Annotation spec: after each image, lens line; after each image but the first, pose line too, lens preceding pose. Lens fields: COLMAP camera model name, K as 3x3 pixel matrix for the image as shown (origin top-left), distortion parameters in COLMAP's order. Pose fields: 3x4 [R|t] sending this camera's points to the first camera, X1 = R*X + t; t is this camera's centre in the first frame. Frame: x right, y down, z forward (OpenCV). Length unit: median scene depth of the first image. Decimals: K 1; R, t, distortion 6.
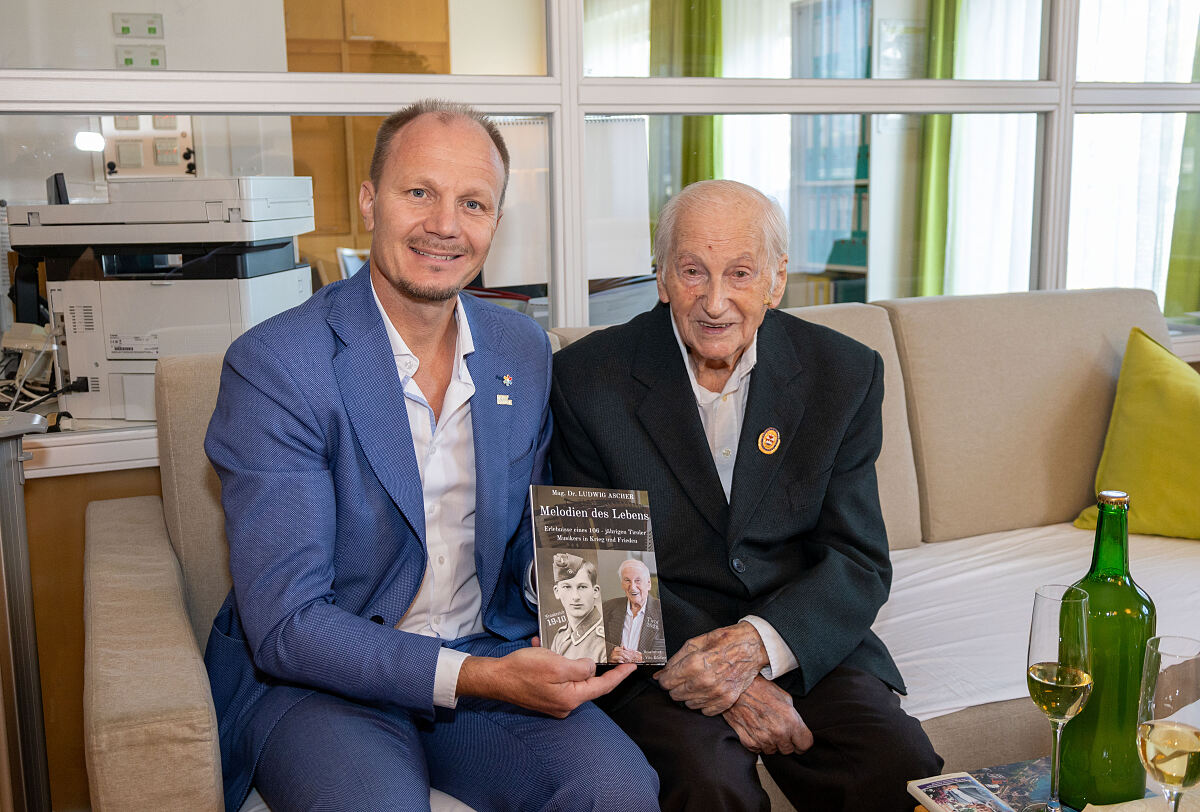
lens RADIAL K [[1229.2, 0, 529.3], [0, 1229.2, 402.4], [0, 0, 1]] dist [0.016092, 0.014827]
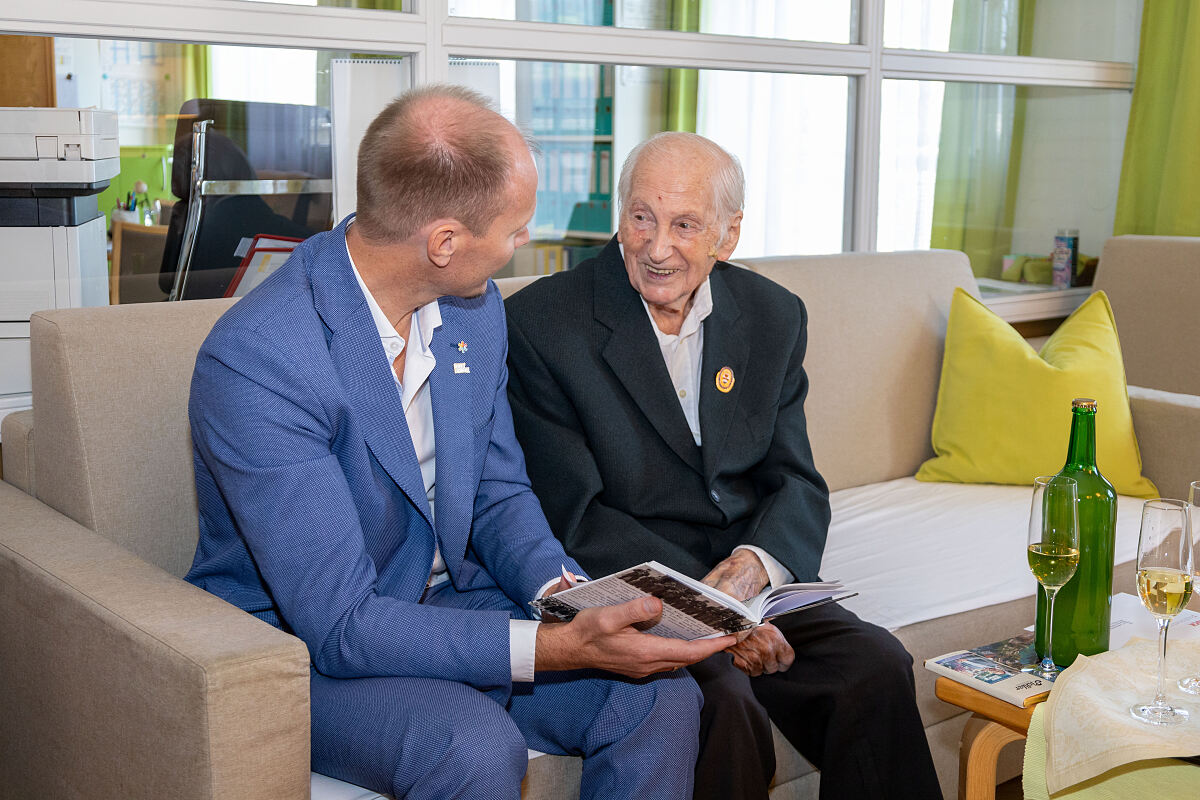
lens RADIAL K [[1582.4, 0, 595.7], [0, 1582.4, 372.0], [0, 0, 1]] dist [0.012237, 0.117044]
pose [[0.941950, -0.015694, 0.335385, -0.251457], [0.024929, 0.999419, -0.023247, 0.034951], [-0.334825, 0.030259, 0.941794, -0.156064]]
